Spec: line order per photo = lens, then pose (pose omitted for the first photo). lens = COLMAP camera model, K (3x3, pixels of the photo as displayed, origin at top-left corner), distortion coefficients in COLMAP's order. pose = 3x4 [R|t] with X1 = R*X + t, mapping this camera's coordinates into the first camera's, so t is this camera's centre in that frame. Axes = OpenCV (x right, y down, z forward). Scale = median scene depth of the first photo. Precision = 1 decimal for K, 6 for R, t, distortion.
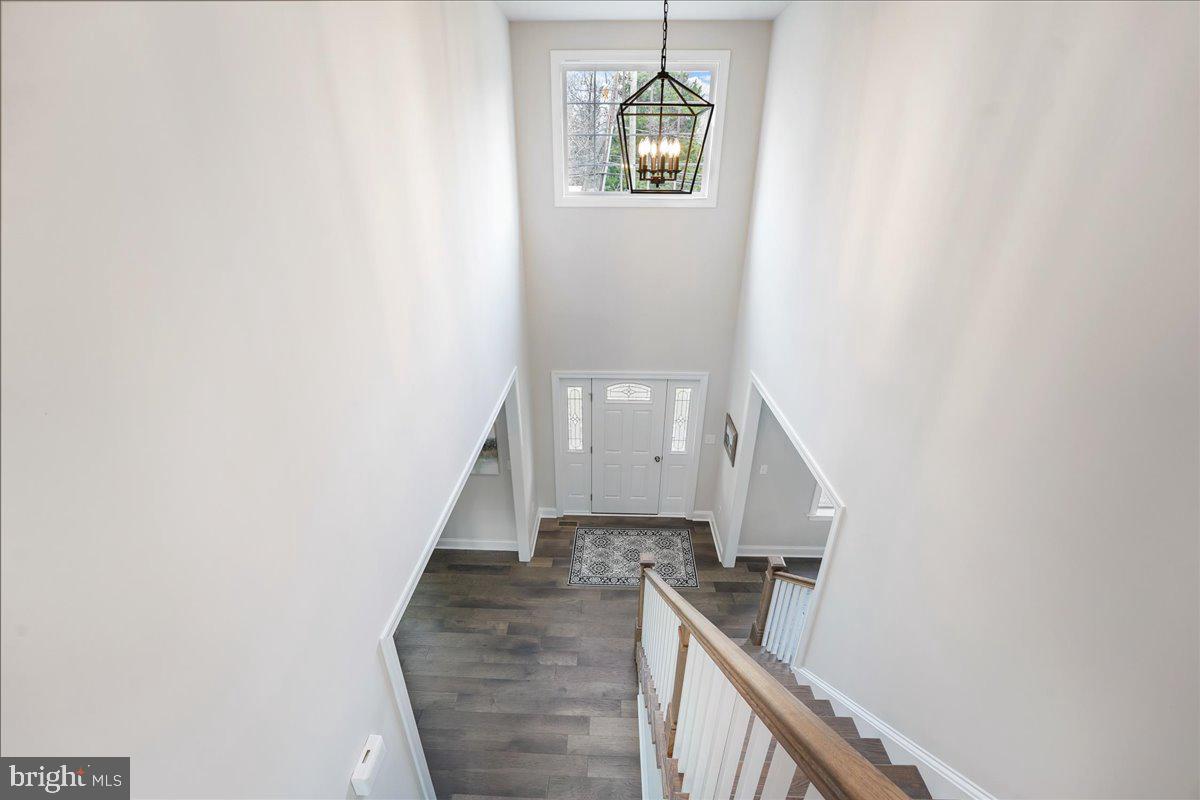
lens RADIAL K [[490.9, 0, 589.5], [0, 490.9, 394.7], [0, 0, 1]] dist [-0.001692, 0.000013]
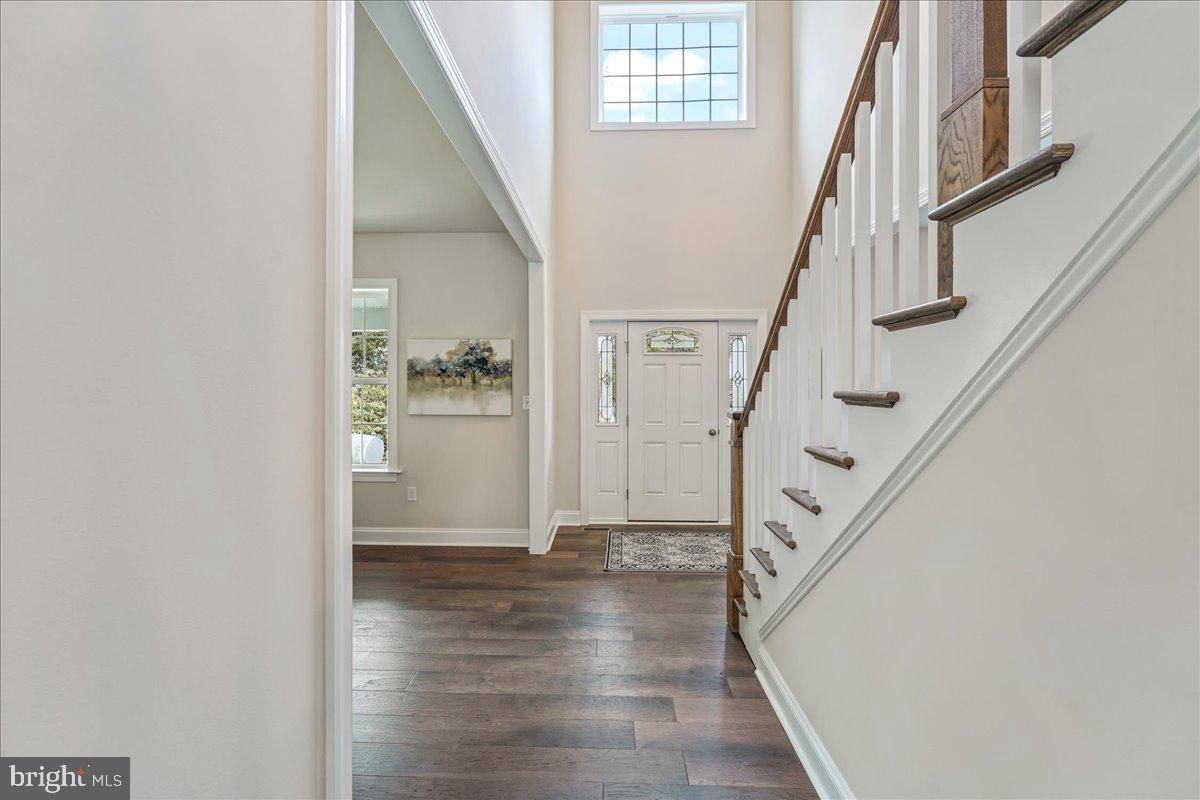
lens RADIAL K [[481.7, 0, 590.9], [0, 481.7, 383.4], [0, 0, 1]] dist [-0.000453, -0.000056]
pose [[0.999980, 0.003600, 0.005136, -0.068267], [-0.001026, 0.901747, -0.432264, 0.454156], [-0.006188, 0.432250, 0.901733, 0.322320]]
